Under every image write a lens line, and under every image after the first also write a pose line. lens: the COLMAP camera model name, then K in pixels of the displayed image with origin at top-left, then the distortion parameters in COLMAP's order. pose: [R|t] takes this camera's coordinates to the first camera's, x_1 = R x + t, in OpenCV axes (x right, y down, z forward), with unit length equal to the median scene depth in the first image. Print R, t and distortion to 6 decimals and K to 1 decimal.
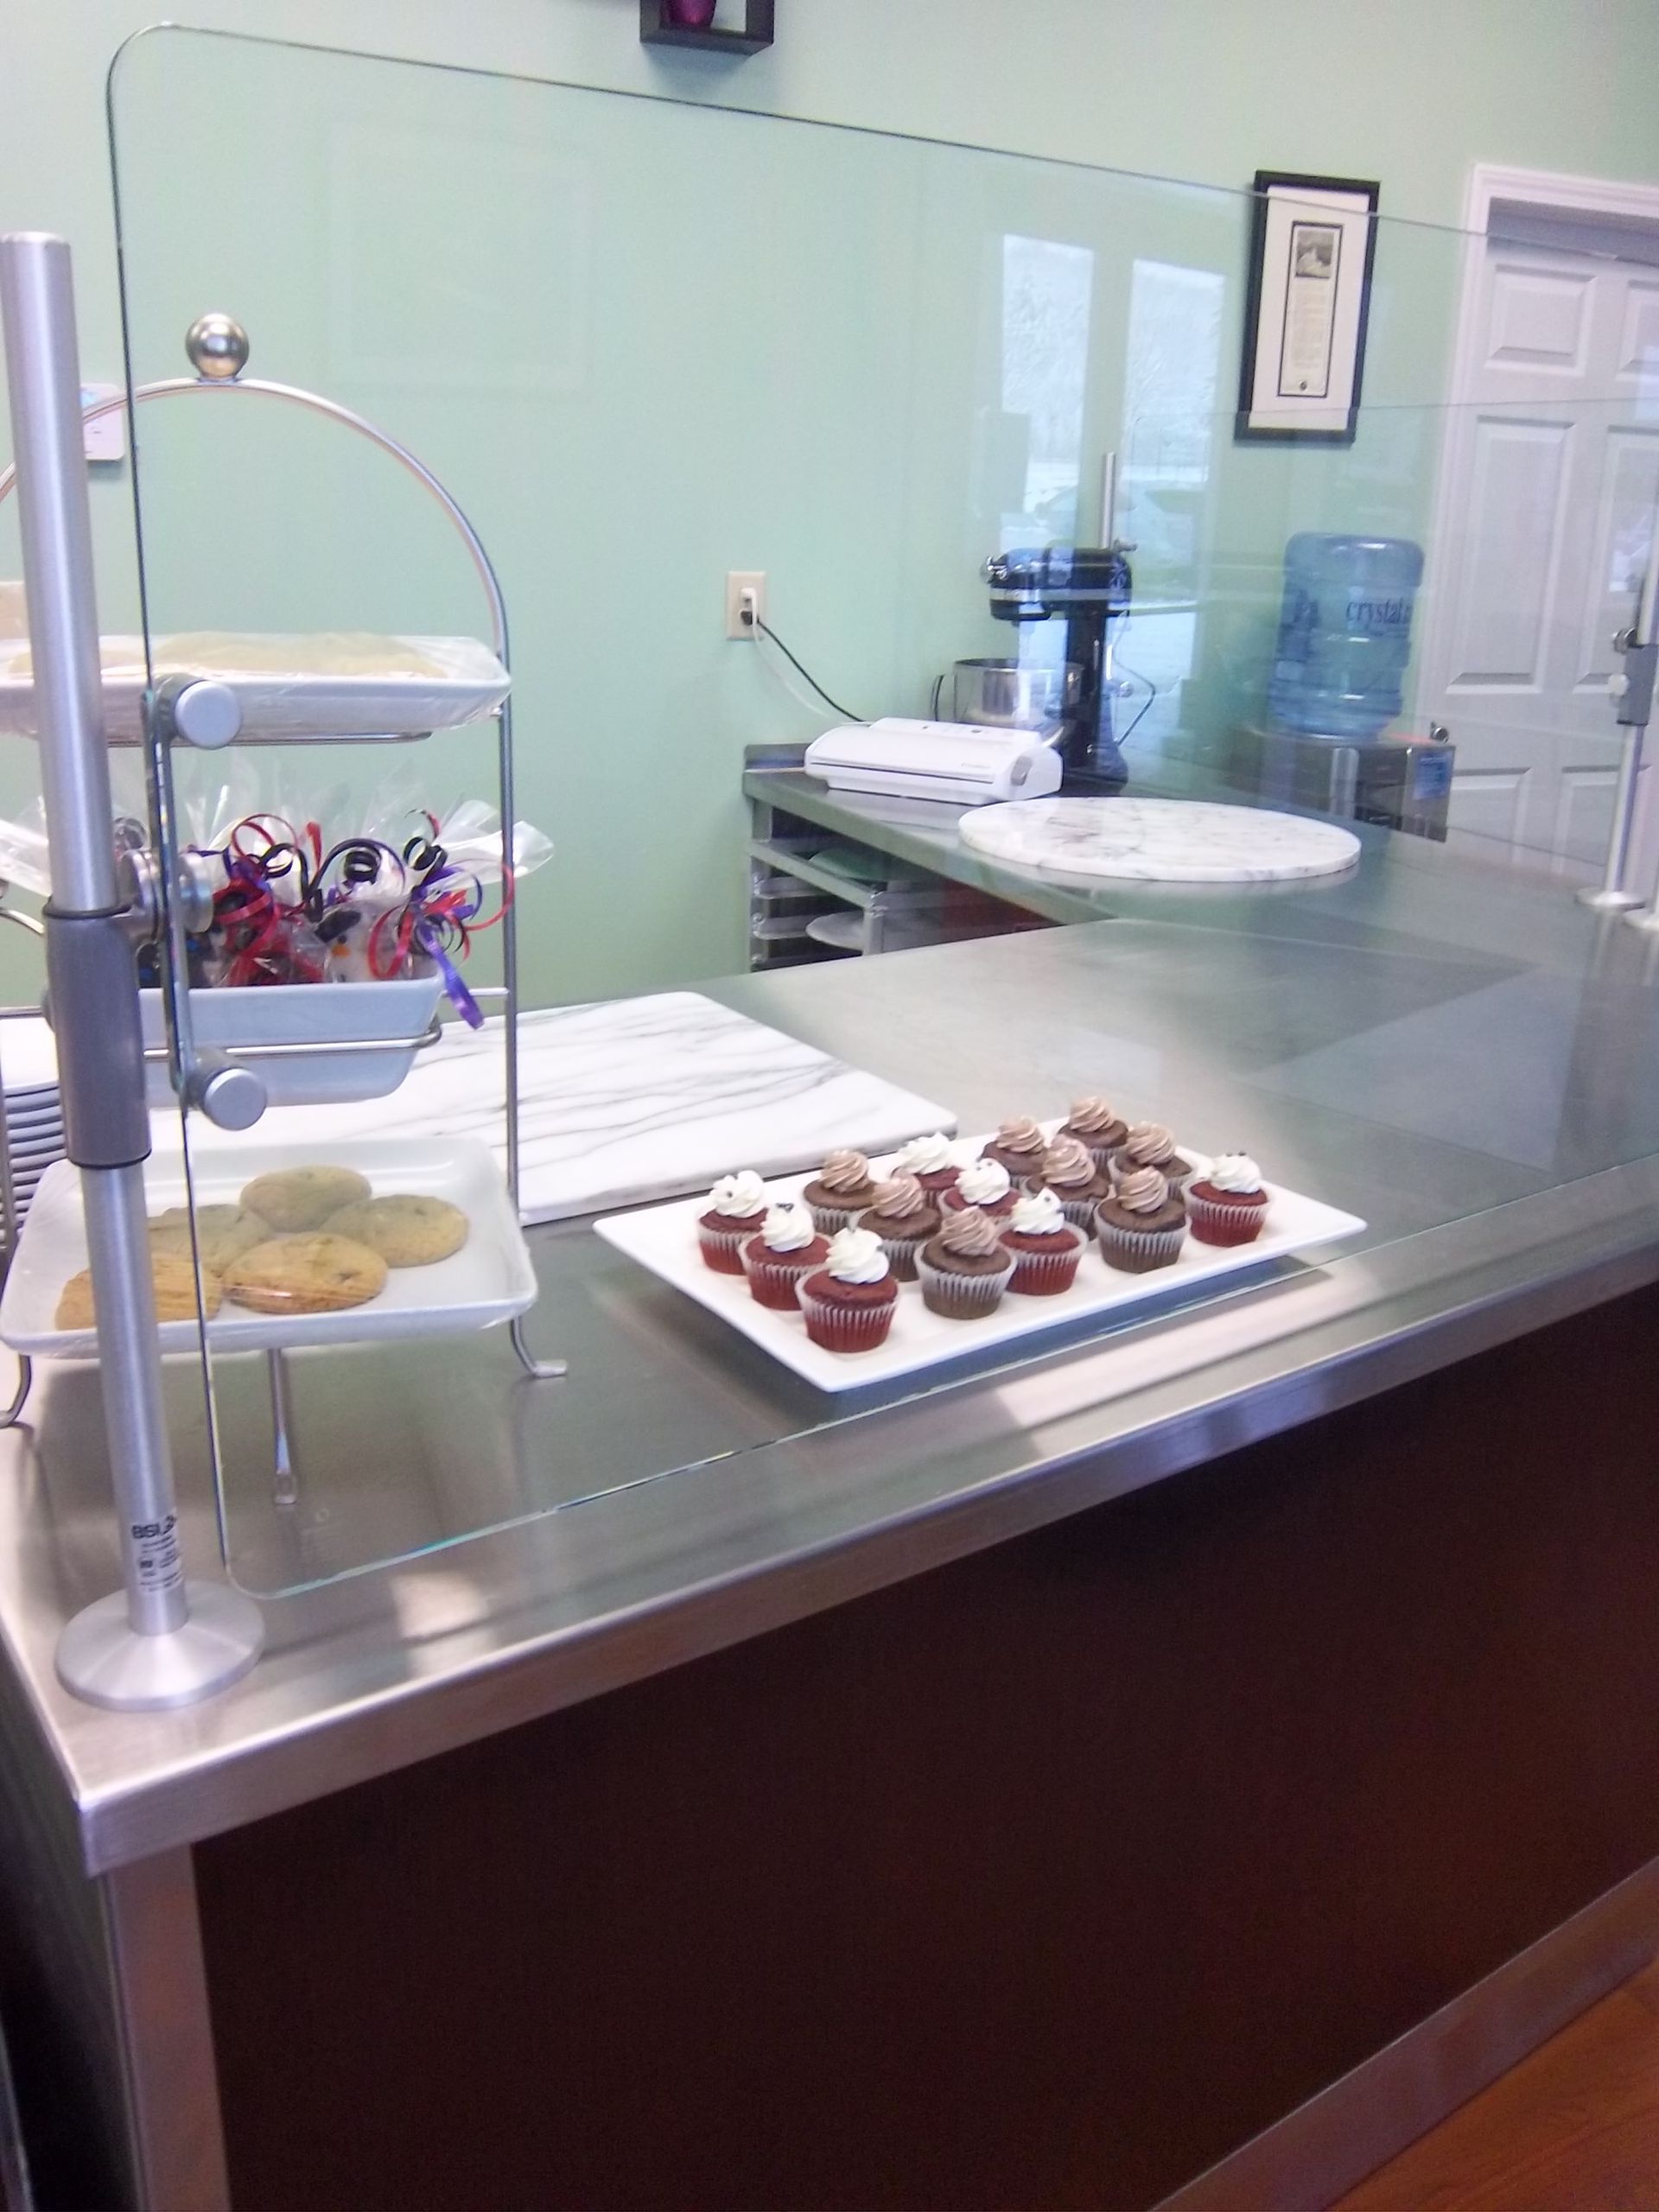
lens RADIAL K [[1859.2, 0, 816.9], [0, 1859.2, 1084.3], [0, 0, 1]] dist [-0.110353, 0.081154]
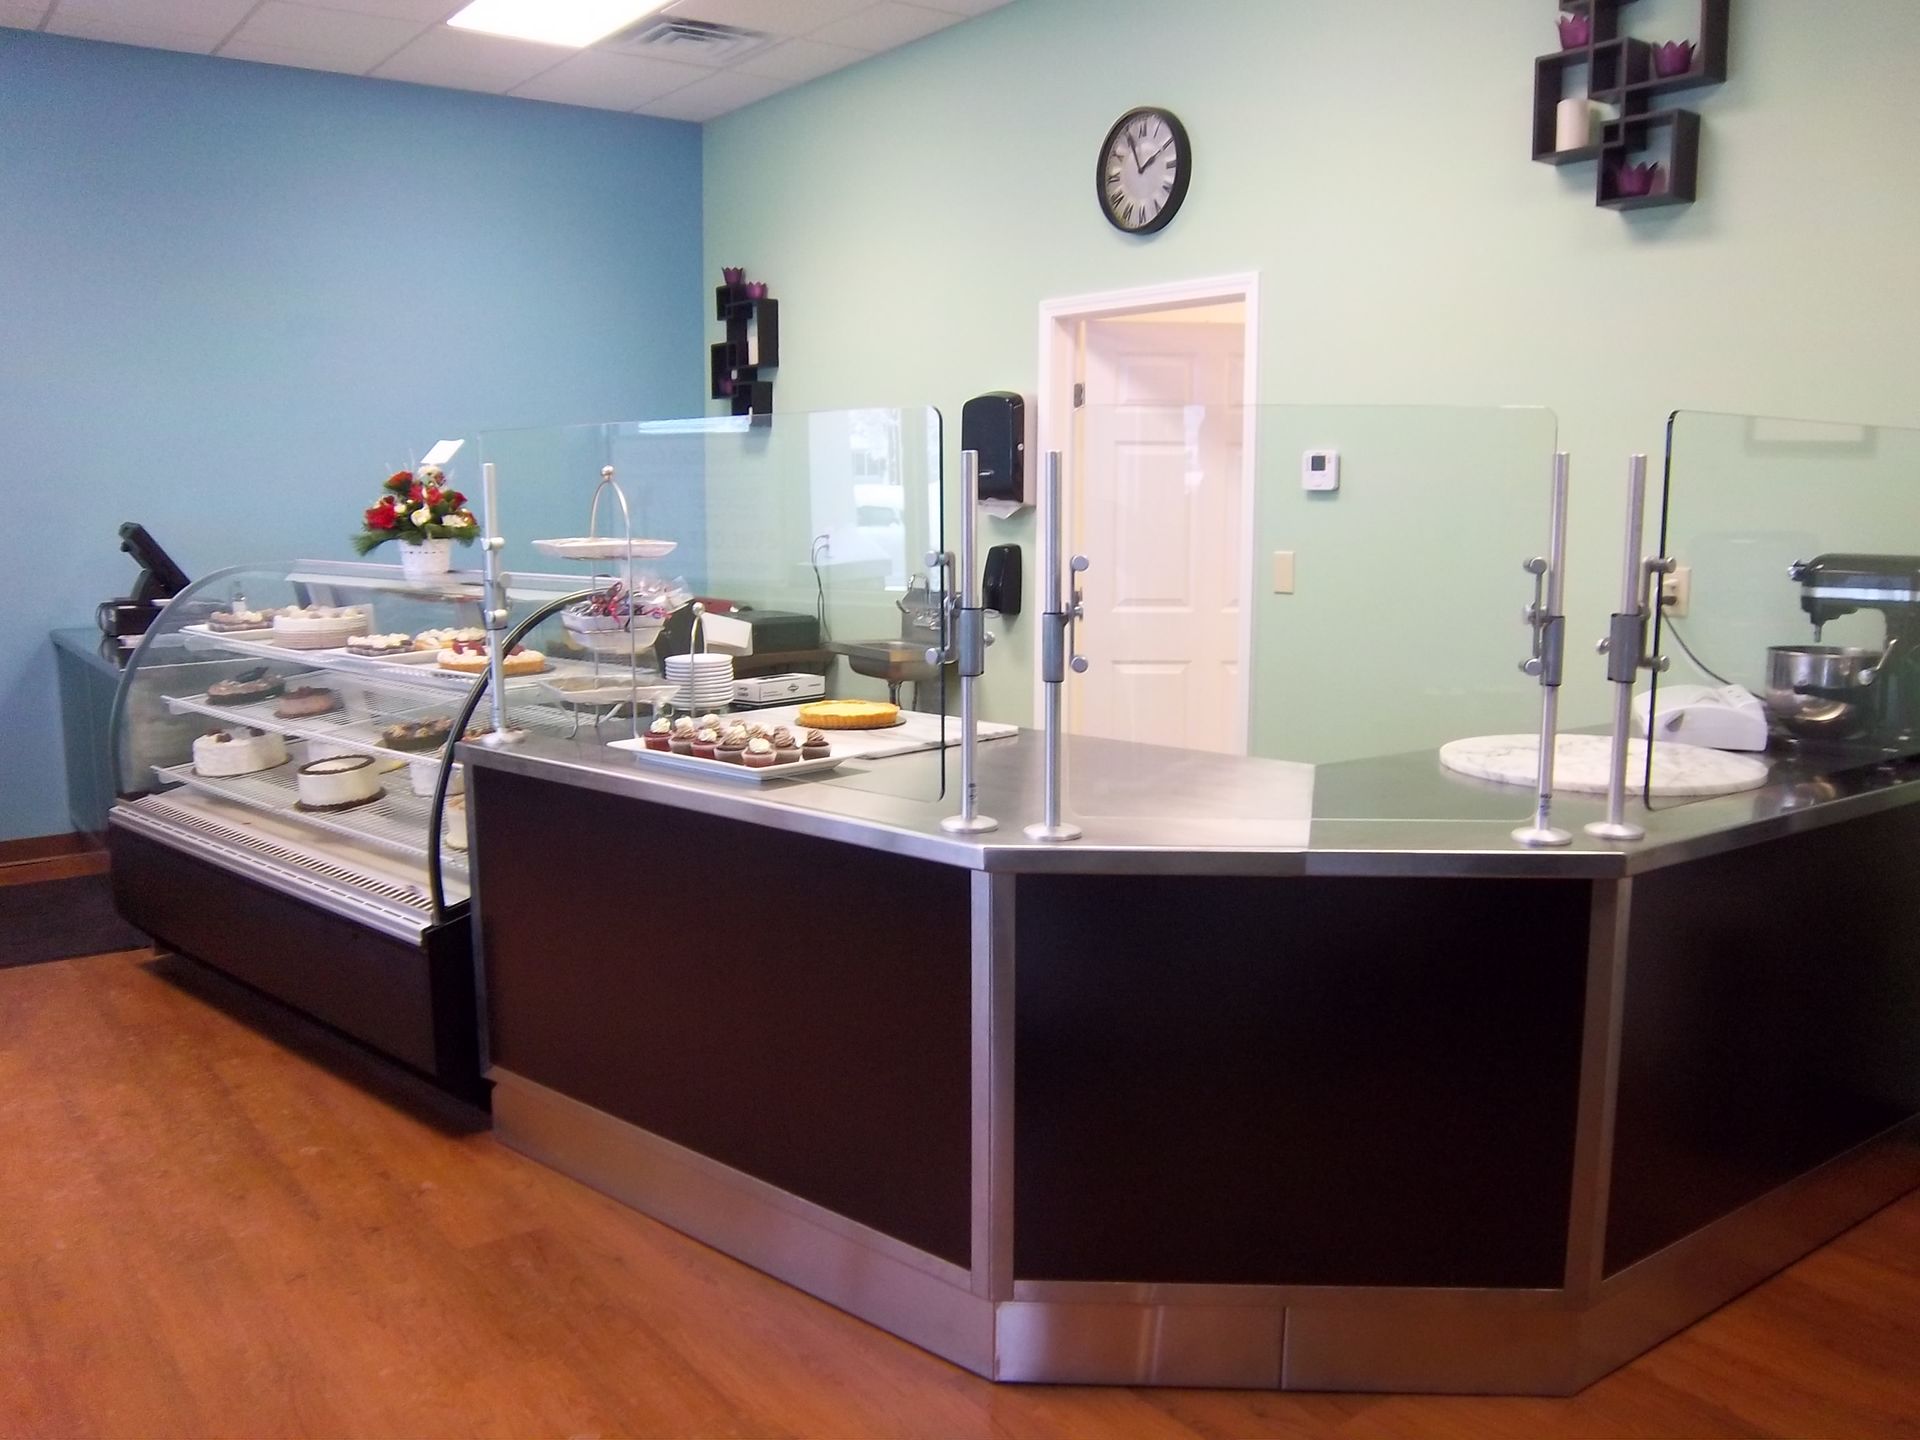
lens RADIAL K [[1613.8, 0, 942.0], [0, 1613.8, 726.7], [0, 0, 1]] dist [-0.110353, 0.081154]
pose [[0.221960, 0.123090, -0.967255, 0.940310], [-0.296394, 0.953576, 0.053335, -0.068477], [0.928916, 0.274850, 0.248139, 0.244182]]
